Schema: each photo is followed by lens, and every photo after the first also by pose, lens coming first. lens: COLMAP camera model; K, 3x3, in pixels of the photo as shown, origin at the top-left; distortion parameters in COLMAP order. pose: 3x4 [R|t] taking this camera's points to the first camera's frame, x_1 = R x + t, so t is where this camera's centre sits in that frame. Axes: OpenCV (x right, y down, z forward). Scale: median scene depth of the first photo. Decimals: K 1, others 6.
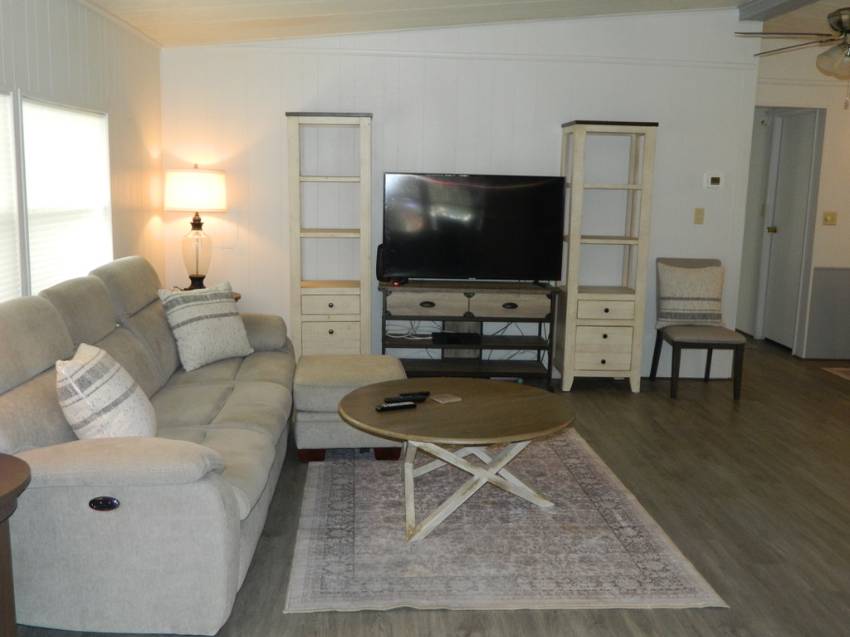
lens RADIAL K [[866.5, 0, 425.1], [0, 866.5, 319.1], [0, 0, 1]] dist [0.010515, 0.000000]
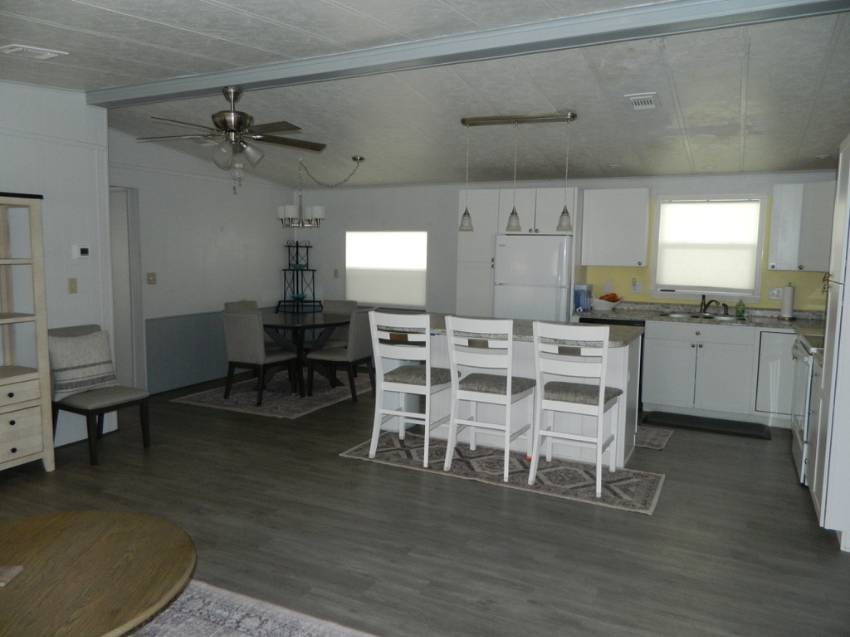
lens RADIAL K [[642.2, 0, 425.5], [0, 642.2, 315.6], [0, 0, 1]] dist [0.024577, -0.008914]
pose [[0.505567, -0.116051, 0.854947, -0.143590], [0.150877, 0.987536, 0.044829, -0.056383], [-0.849493, 0.106328, 0.516775, 0.253080]]
